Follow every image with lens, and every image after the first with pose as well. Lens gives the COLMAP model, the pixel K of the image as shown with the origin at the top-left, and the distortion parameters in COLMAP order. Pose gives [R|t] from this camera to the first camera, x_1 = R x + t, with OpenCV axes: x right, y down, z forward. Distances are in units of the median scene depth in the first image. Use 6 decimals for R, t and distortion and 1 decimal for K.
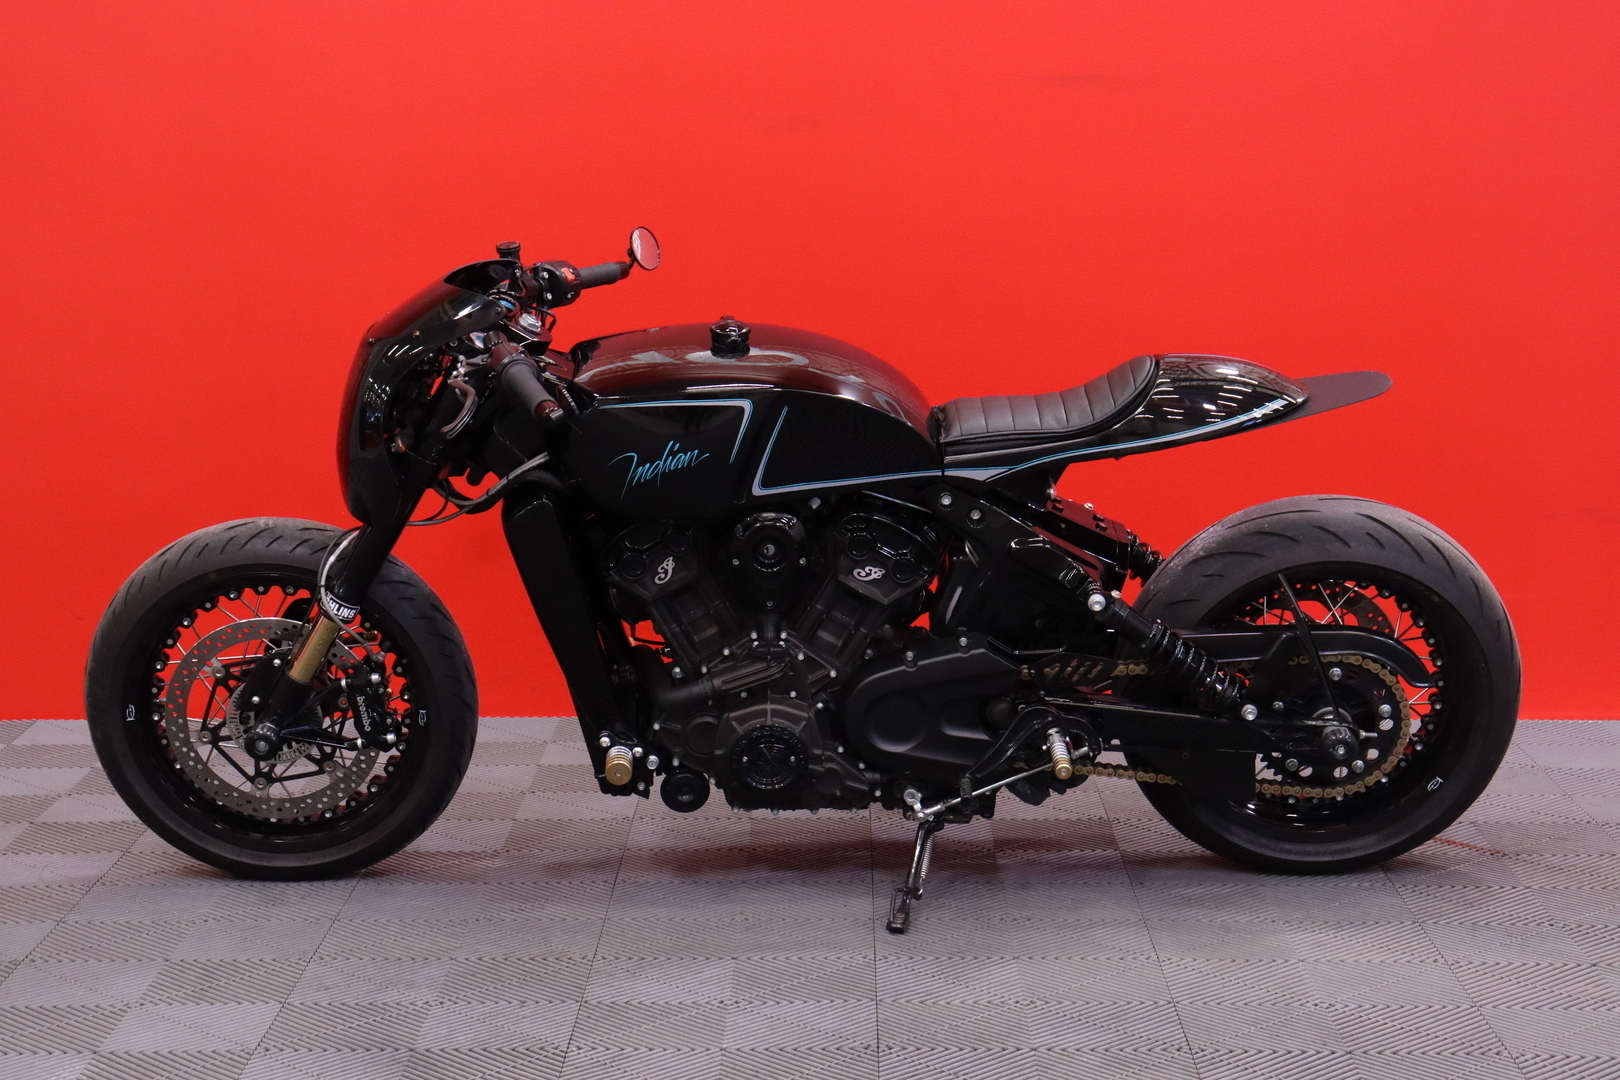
lens RADIAL K [[2980.2, 0, 809.7], [0, 2980.2, 526.8], [0, 0, 1]] dist [0.185666, 0.000000]
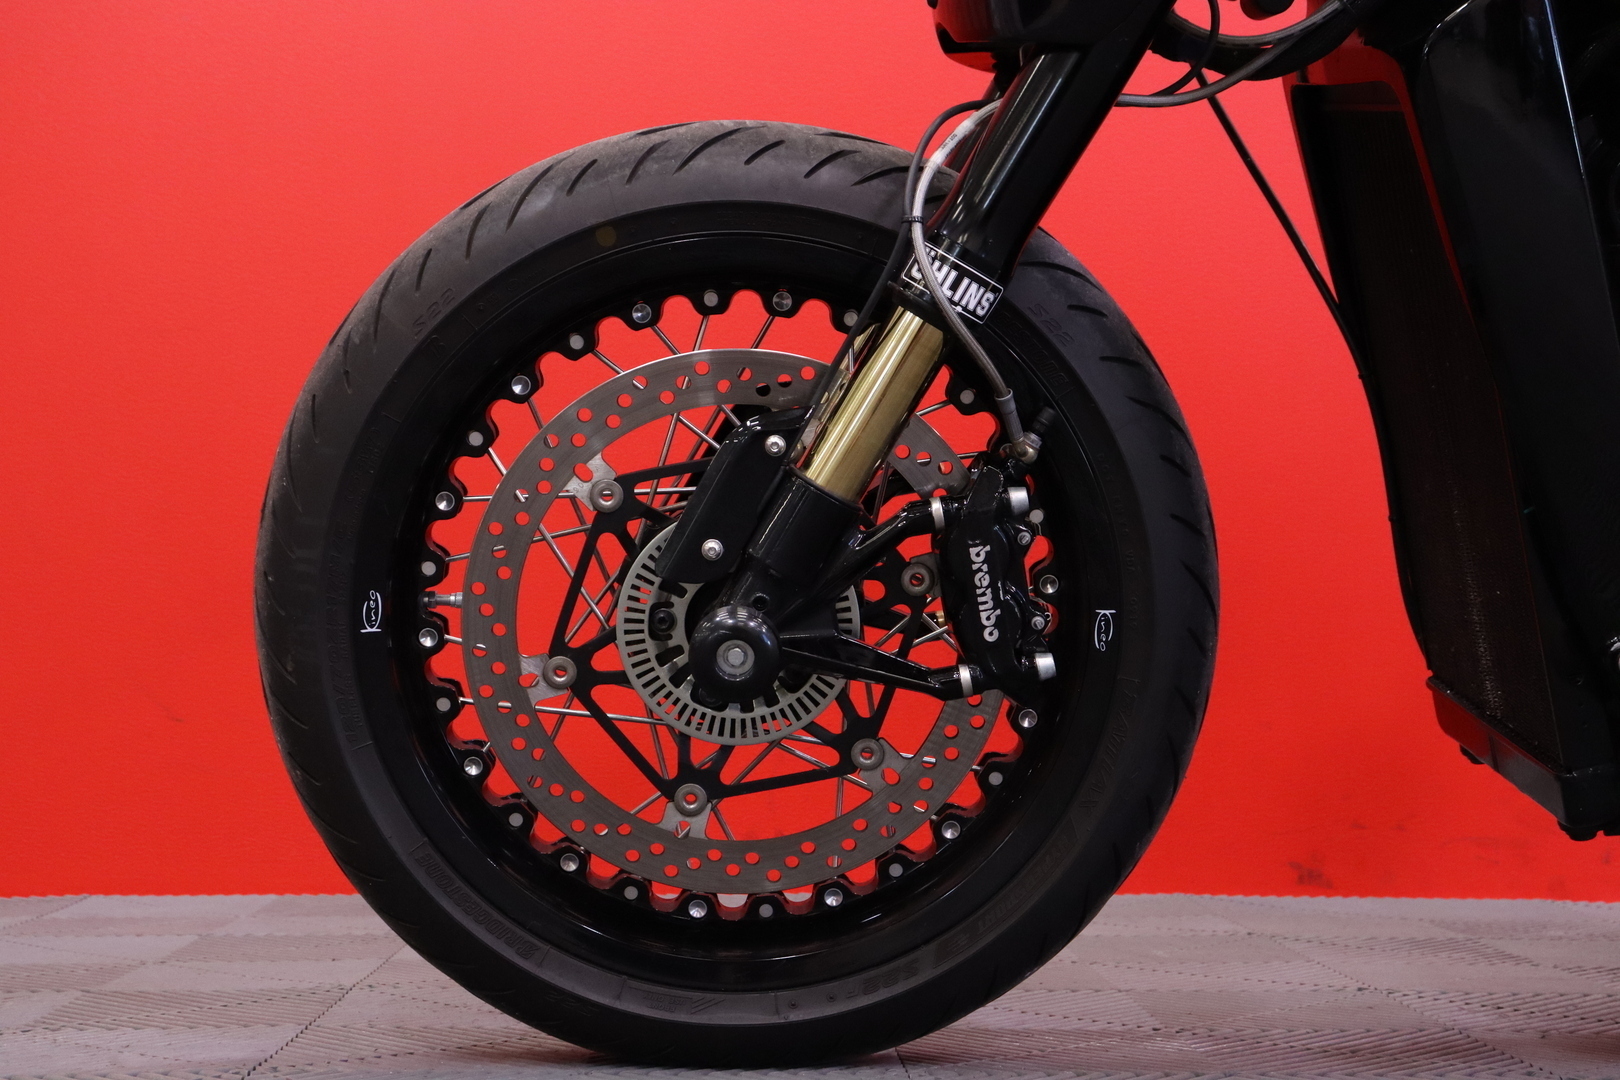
lens RADIAL K [[2409.3, 0, 807.1], [0, 2409.3, 548.7], [0, 0, 1]] dist [0.053263, 0.000000]
pose [[0.998913, 0.011149, 0.045269, -0.184754], [-0.001992, 0.980305, -0.197481, 0.117429], [-0.046579, 0.197176, 0.979261, 0.691857]]
